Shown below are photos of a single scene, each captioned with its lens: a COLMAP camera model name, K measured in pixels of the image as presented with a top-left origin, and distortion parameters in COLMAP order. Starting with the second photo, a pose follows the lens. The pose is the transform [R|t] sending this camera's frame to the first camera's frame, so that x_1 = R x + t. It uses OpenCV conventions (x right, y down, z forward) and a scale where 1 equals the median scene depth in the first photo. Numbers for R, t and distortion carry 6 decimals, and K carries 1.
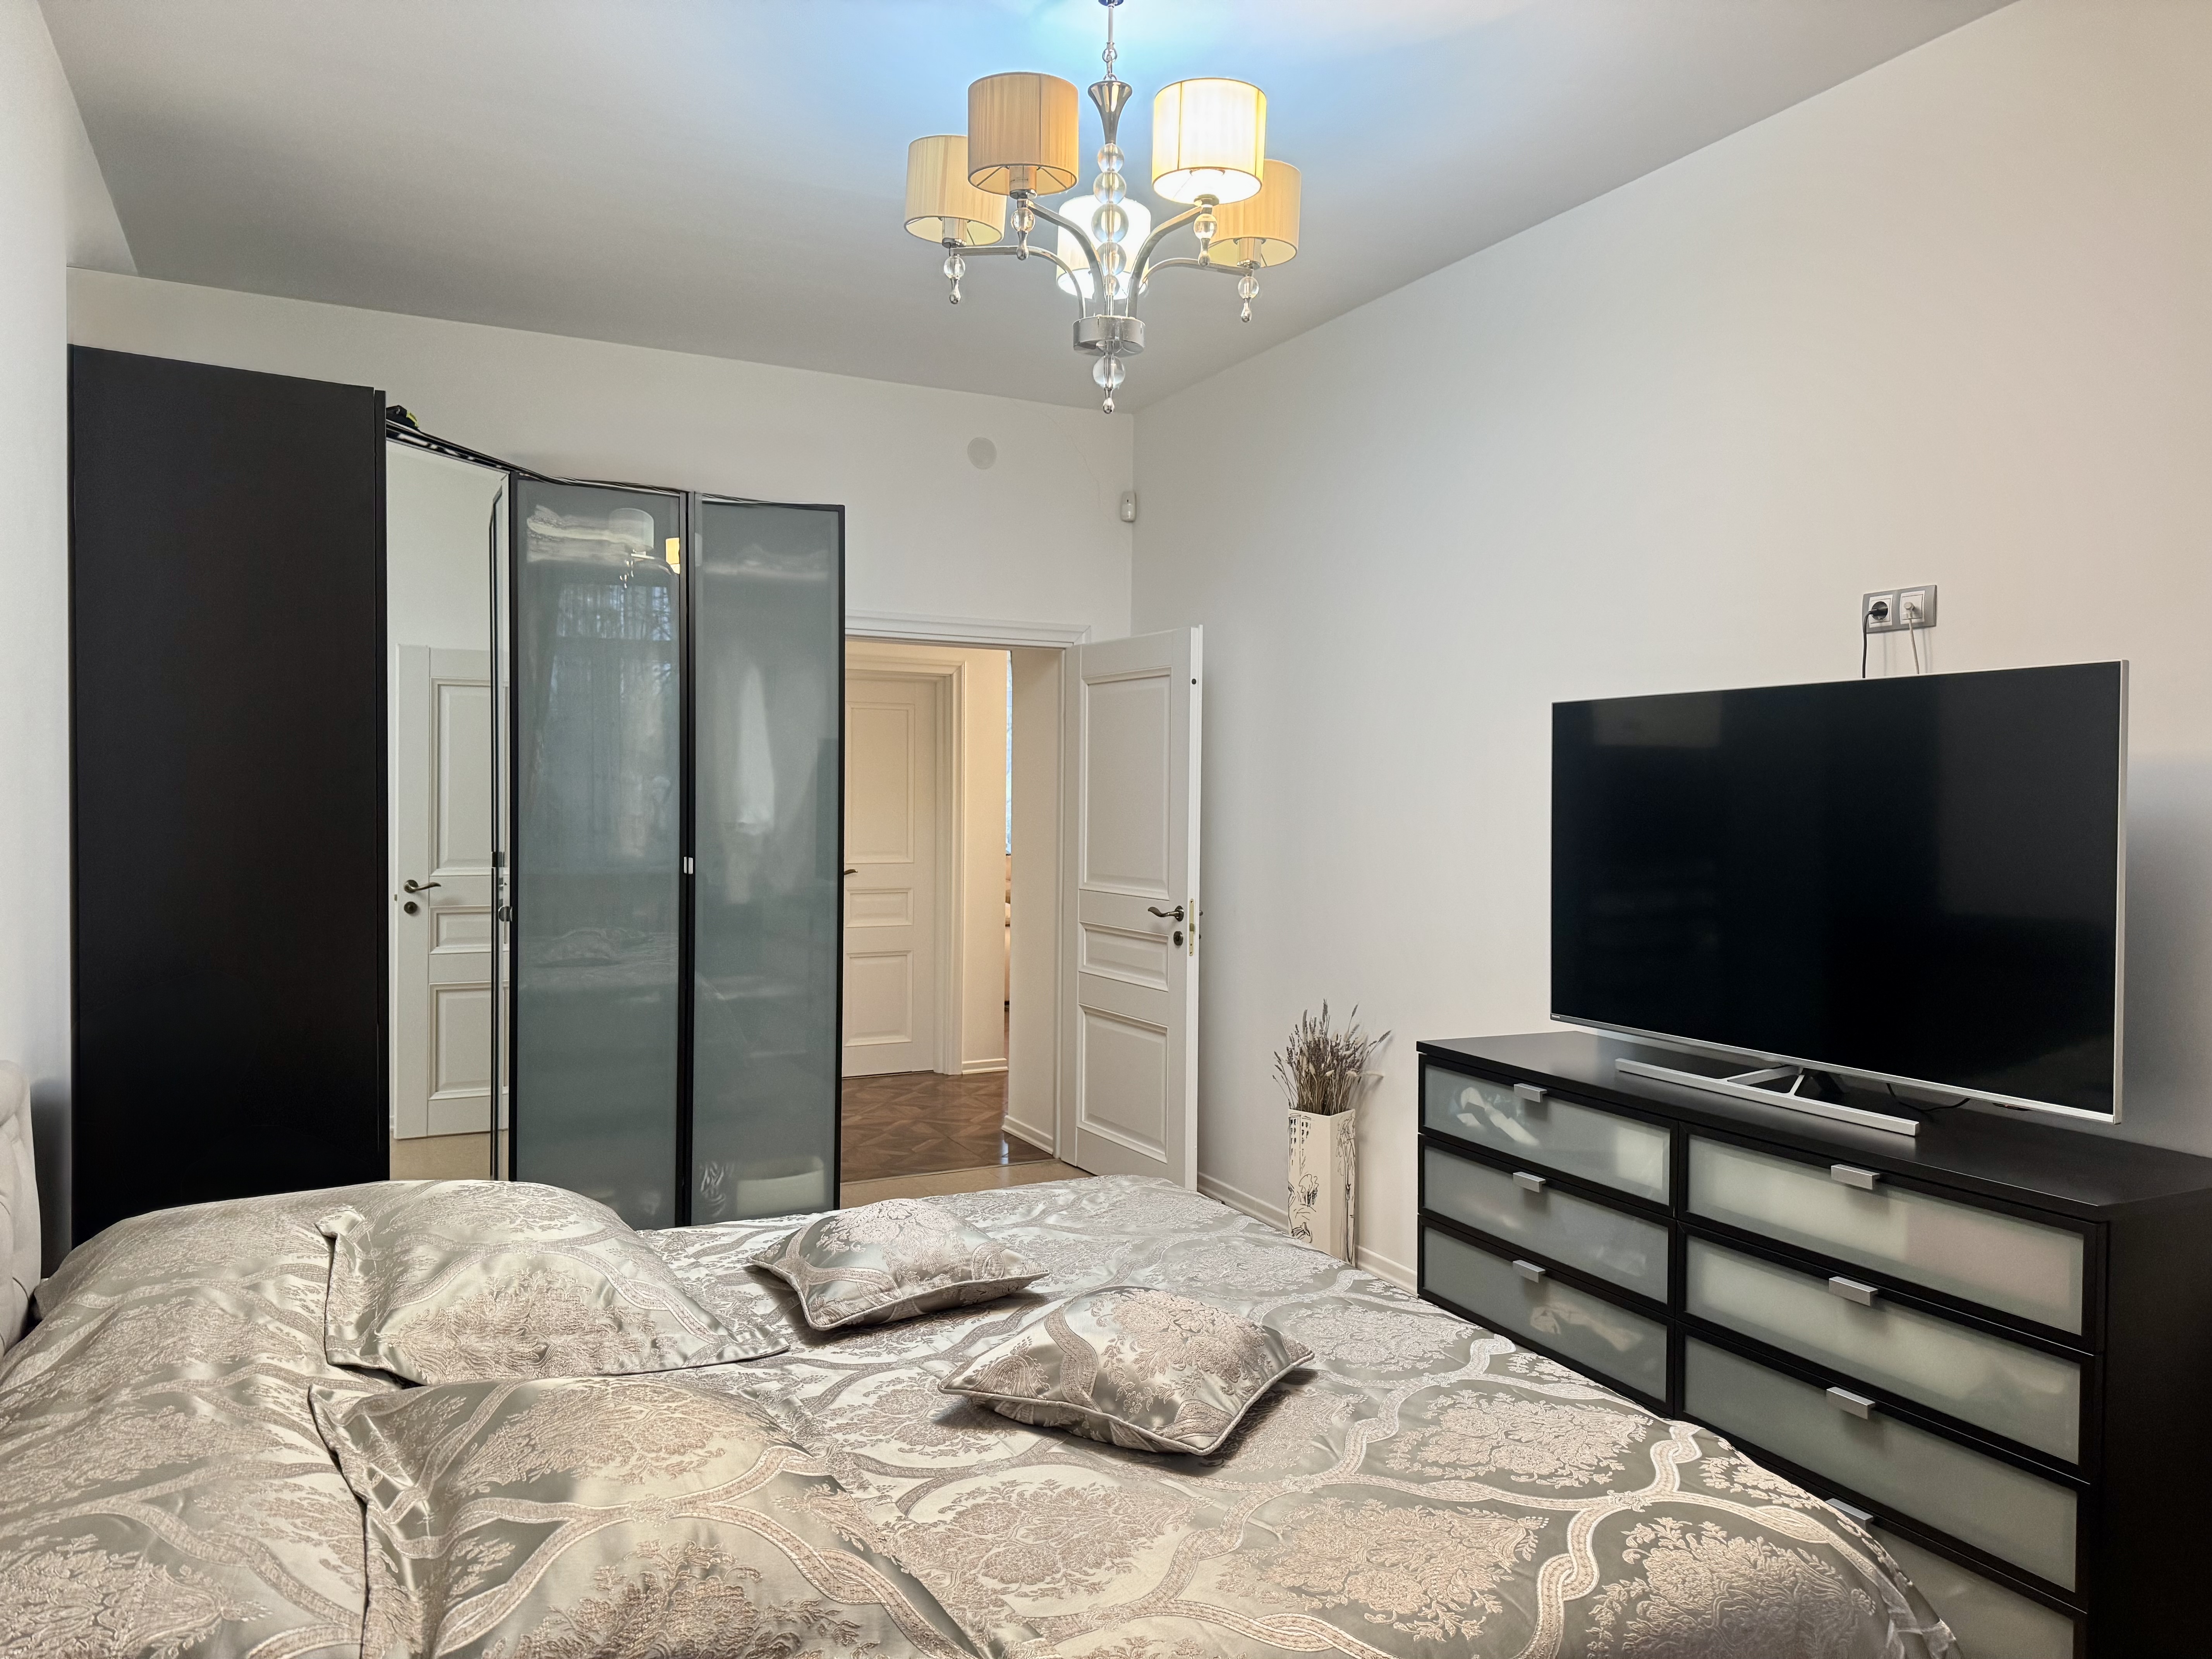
lens RADIAL K [[1570.0, 0, 1106.0], [0, 1570.0, 829.5], [0, 0, 1]] dist [0.008742, -0.003402]
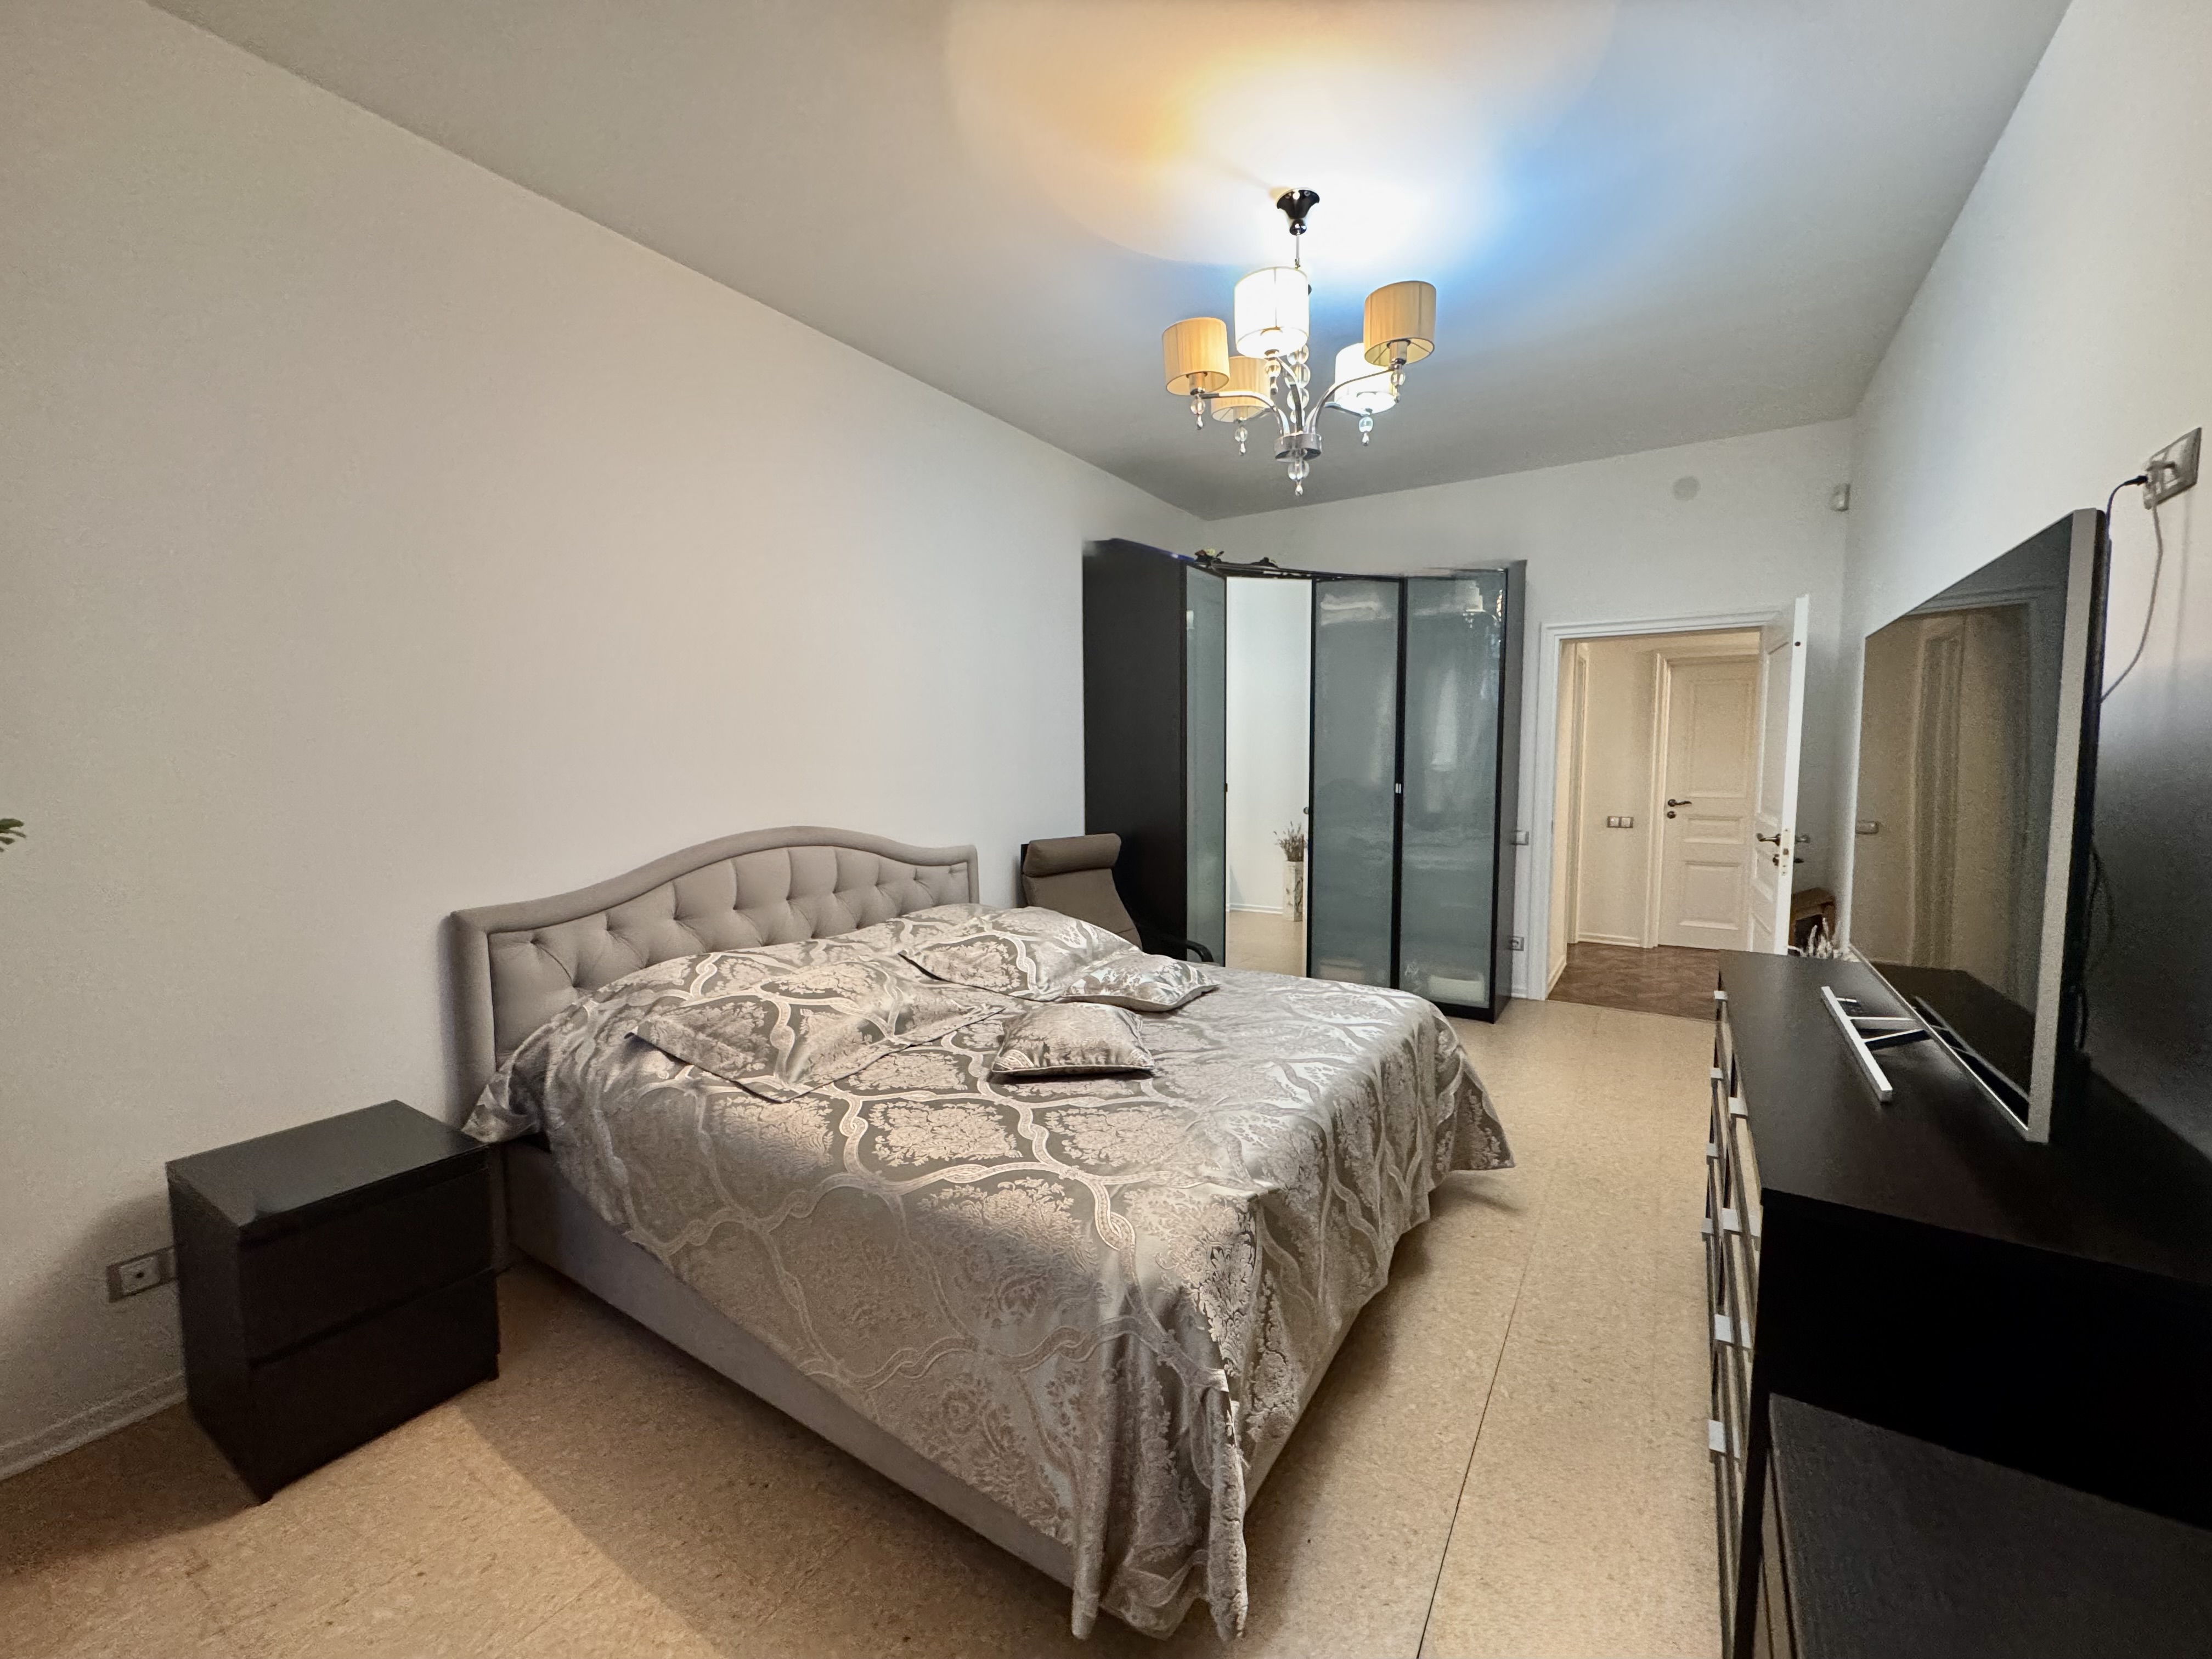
lens RADIAL K [[881.3, 0, 1106.0], [0, 881.3, 829.5], [0, 0, 1]] dist [0.017944, 0.000003]
pose [[0.502176, 0.063142, -0.862457, 0.425689], [-0.013943, 0.997792, 0.064931, 0.009518], [0.864653, -0.020581, 0.501948, 0.230951]]
